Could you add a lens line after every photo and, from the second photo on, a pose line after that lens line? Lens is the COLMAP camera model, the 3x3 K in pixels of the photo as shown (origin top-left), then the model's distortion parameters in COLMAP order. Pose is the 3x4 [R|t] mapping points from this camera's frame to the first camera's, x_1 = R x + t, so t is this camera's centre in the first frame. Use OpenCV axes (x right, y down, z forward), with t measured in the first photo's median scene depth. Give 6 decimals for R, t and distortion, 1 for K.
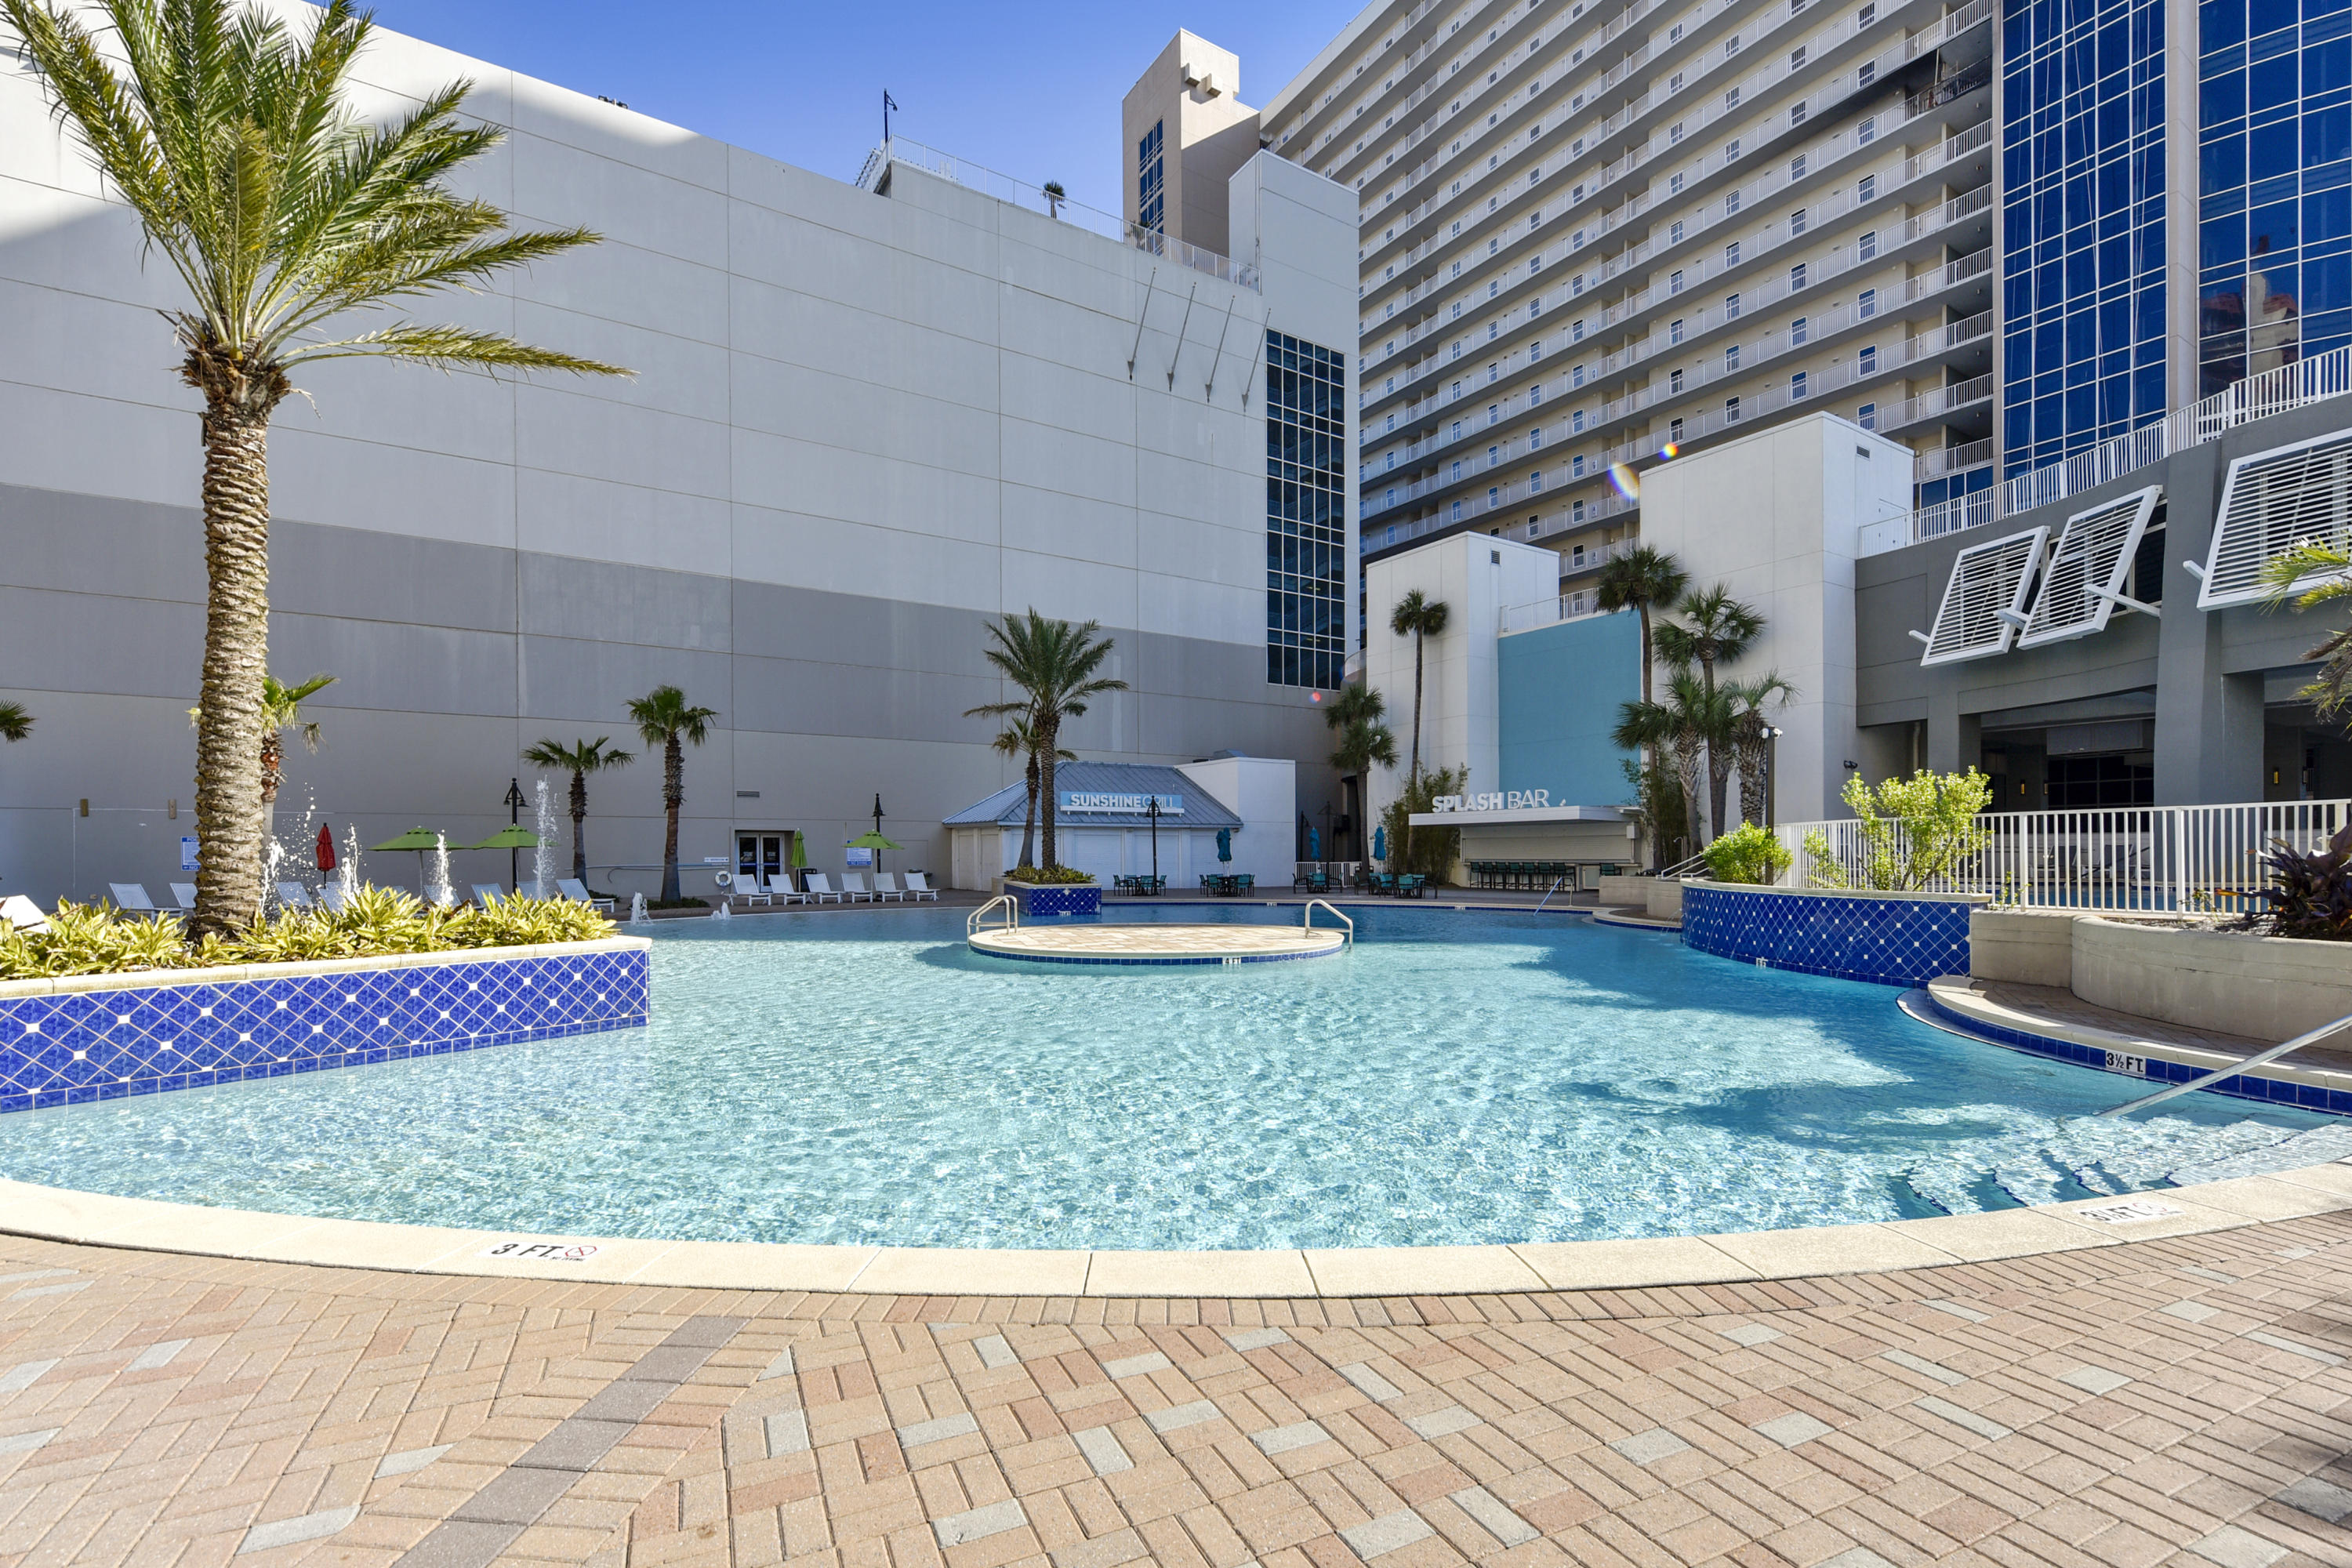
lens RADIAL K [[1023.7, 0, 1168.8], [0, 1023.7, 856.5], [0, 0, 1]] dist [0.000947, -0.001345]
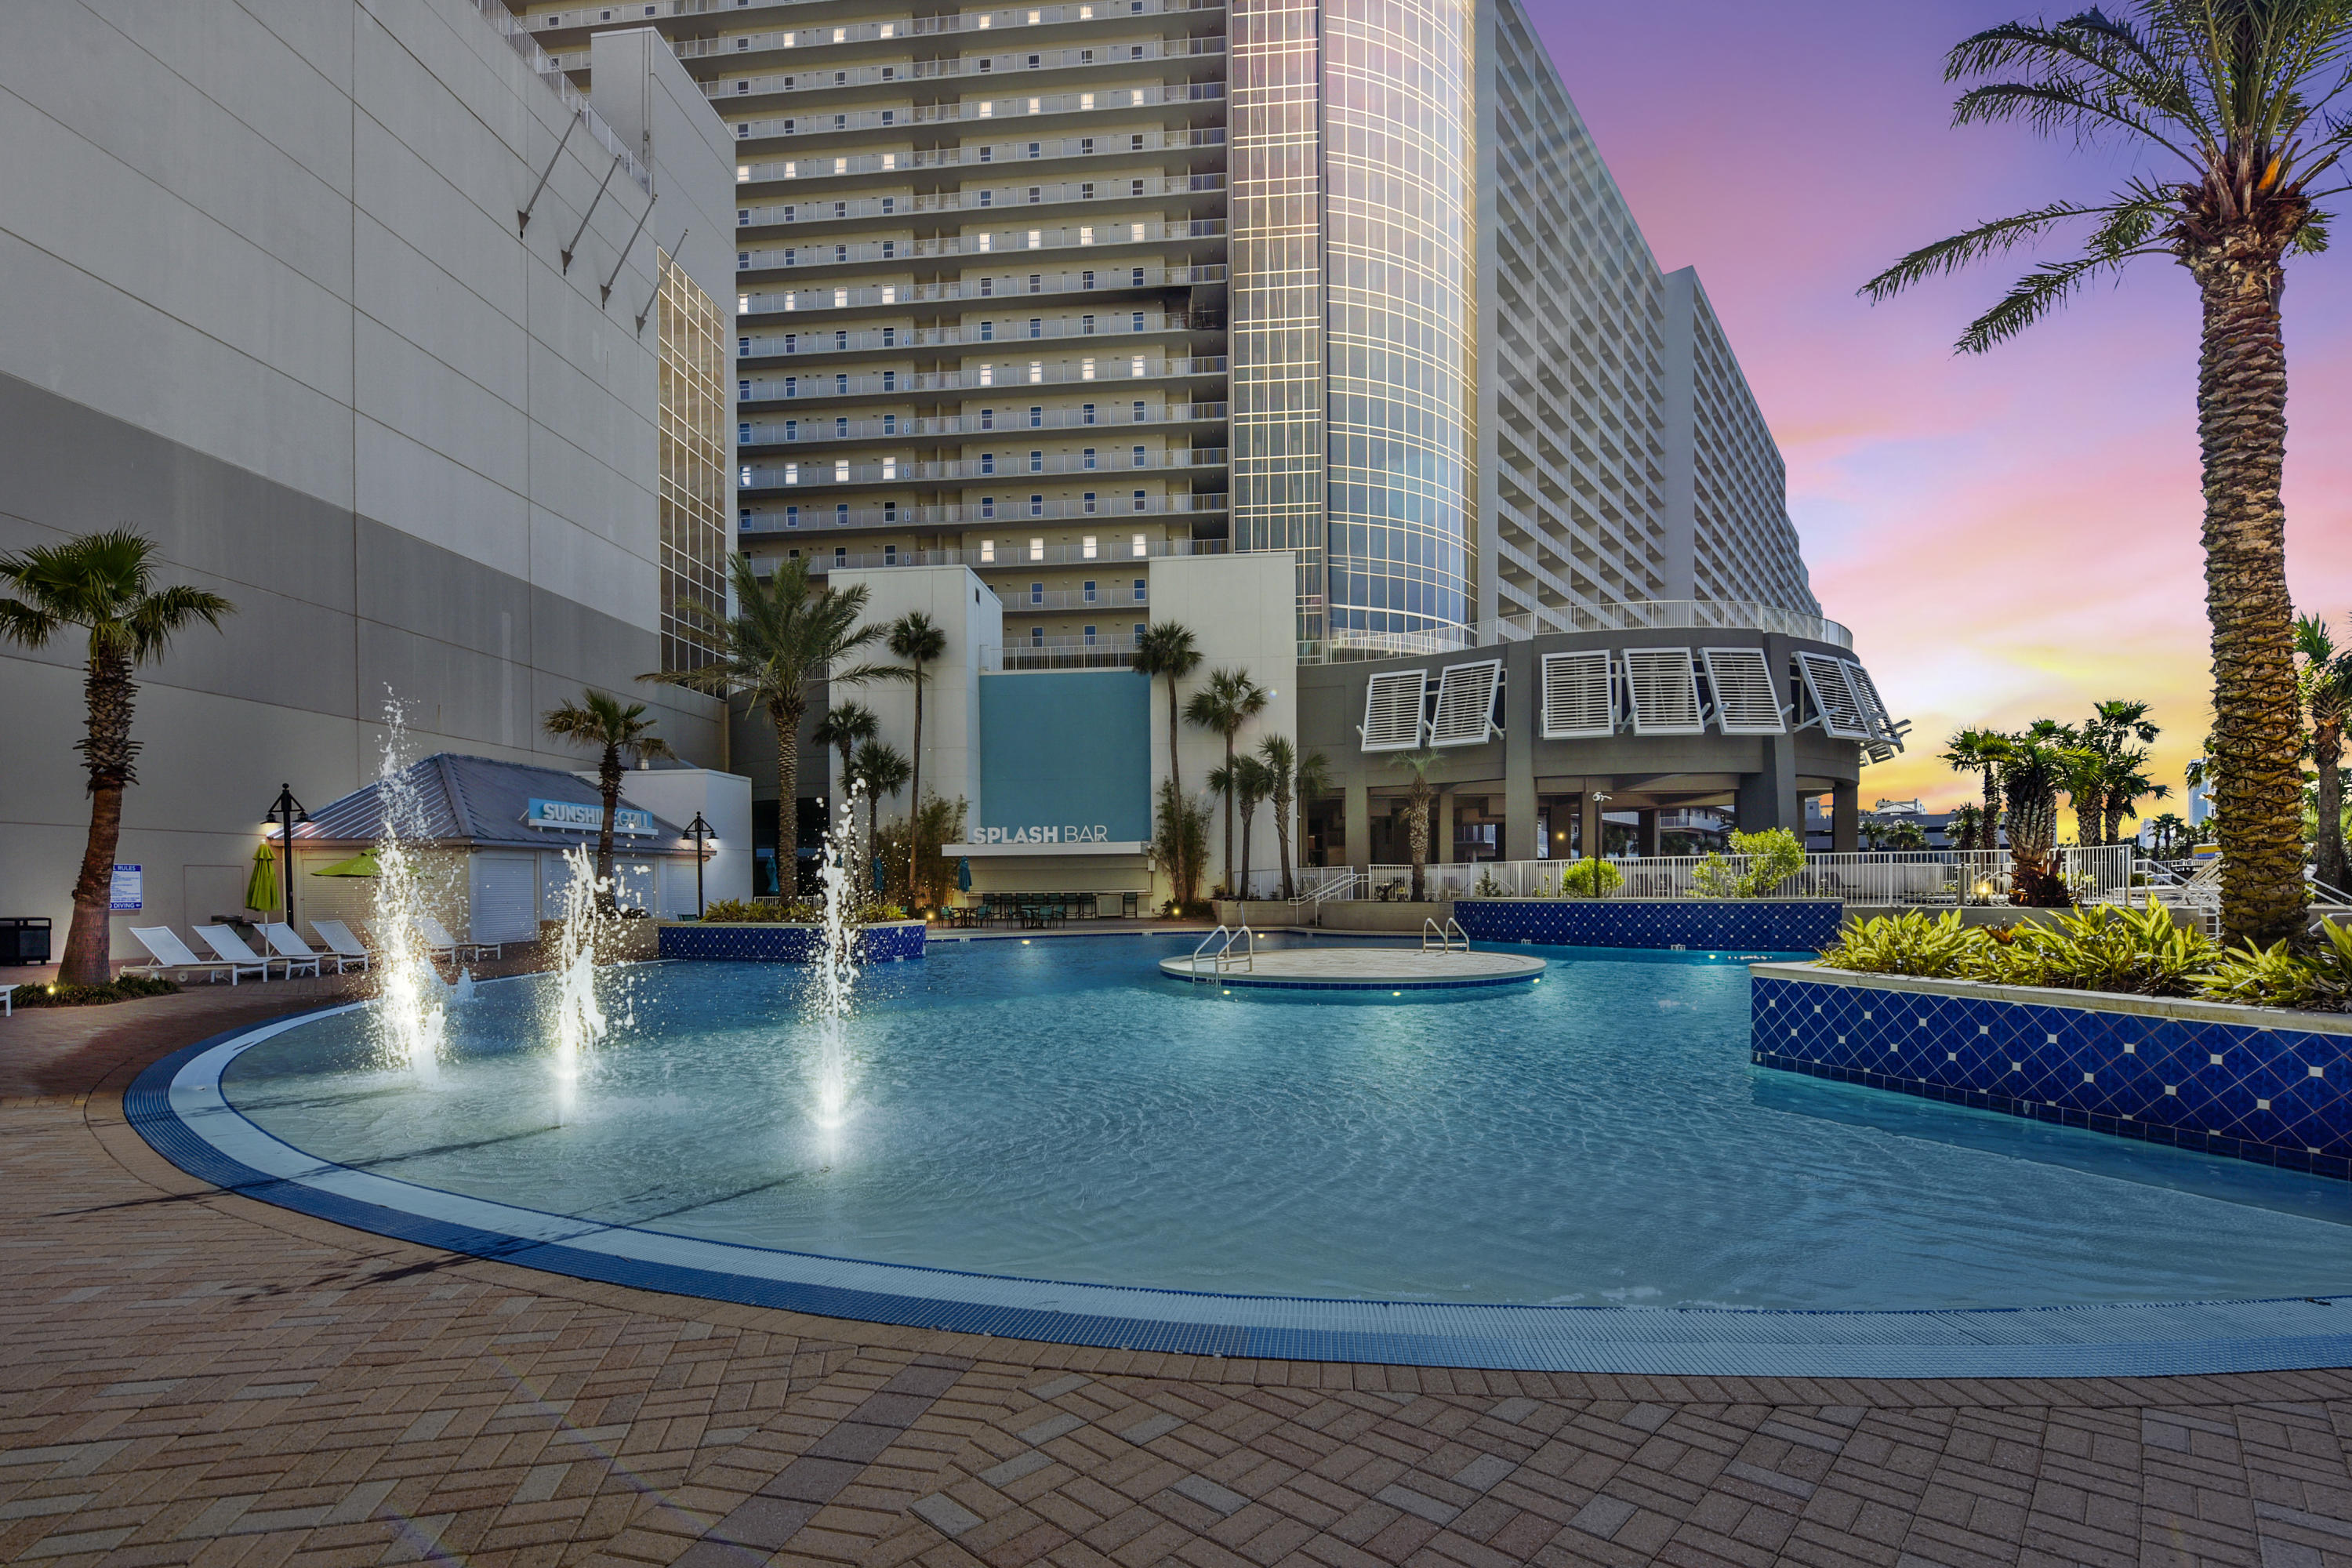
lens RADIAL K [[1036.9, 0, 1152.5], [0, 1036.9, 879.3], [0, 0, 1]] dist [0.000926, -0.000248]
pose [[0.618968, 0.001109, 0.785415, -0.388896], [0.010386, 0.999900, -0.009596, 0.002520], [-0.785347, 0.014097, 0.618895, 0.227753]]
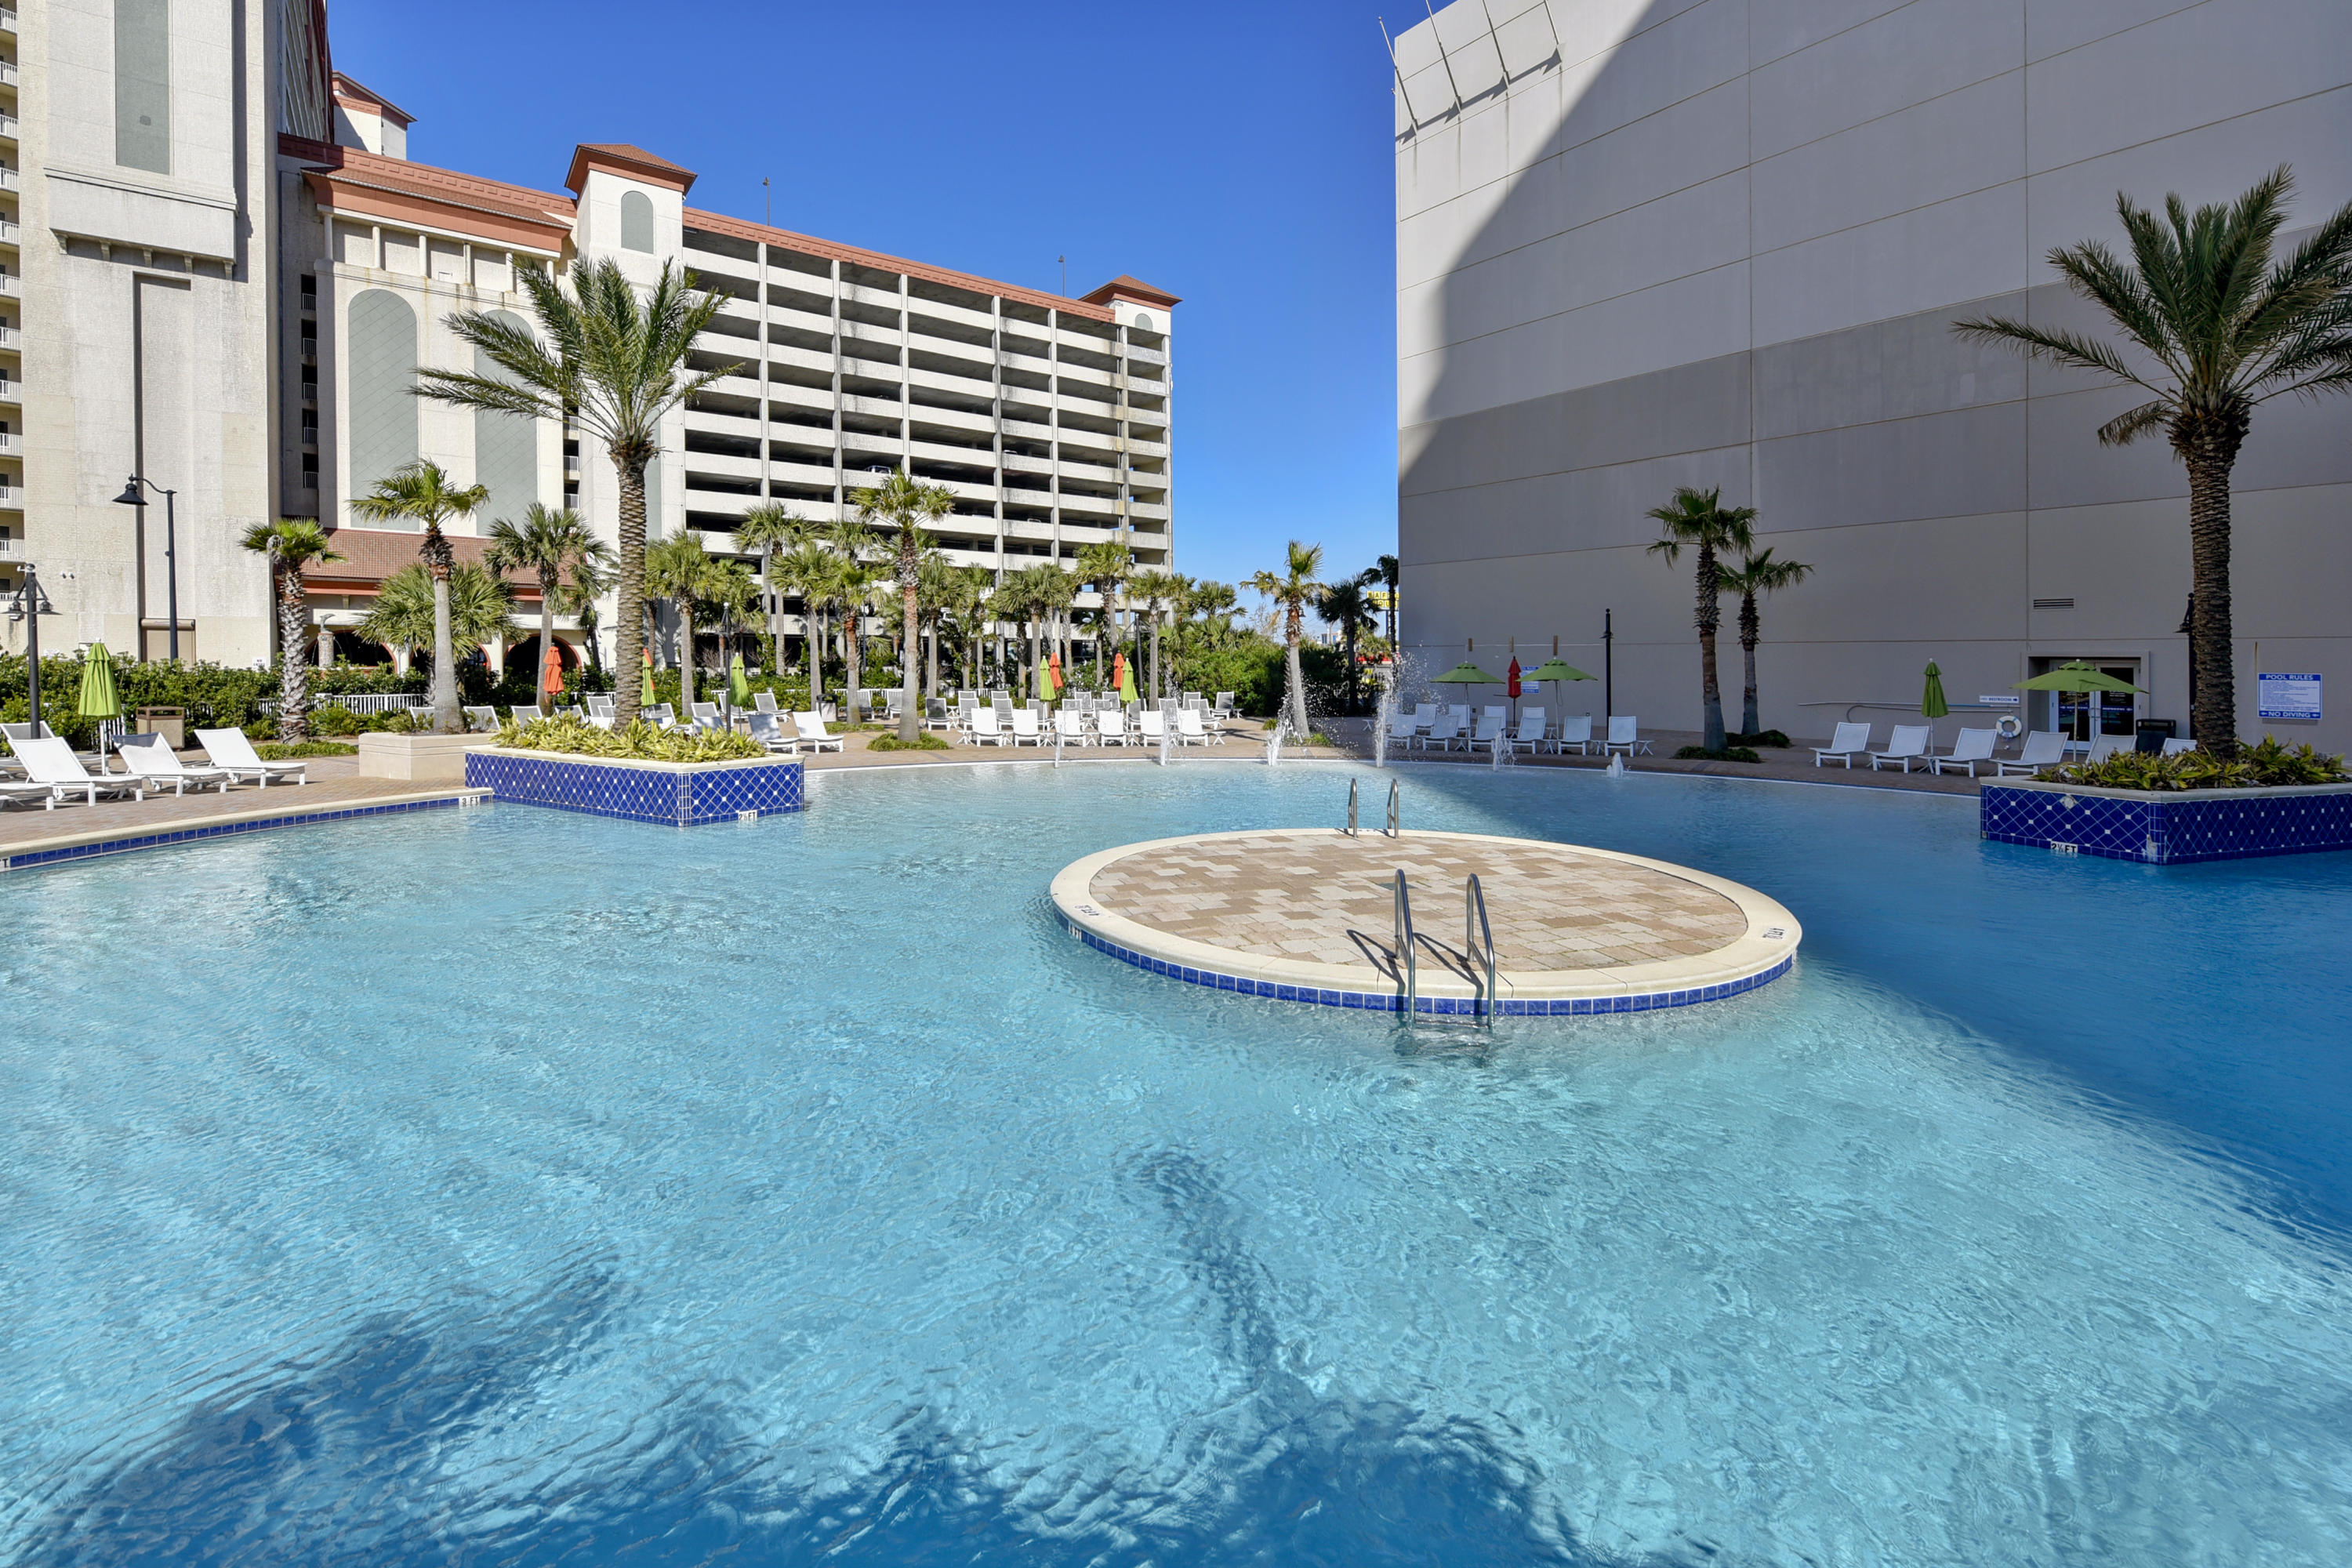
lens RADIAL K [[1094.6, 0, 1175.8], [0, 1094.6, 669.6], [0, 0, 1]] dist [0.000125, 0.000013]
pose [[0.072932, 0.012936, -0.997253, 0.247318], [-0.010546, 0.999870, 0.012198, -0.018945], [0.997281, 0.009627, 0.073059, 0.354384]]
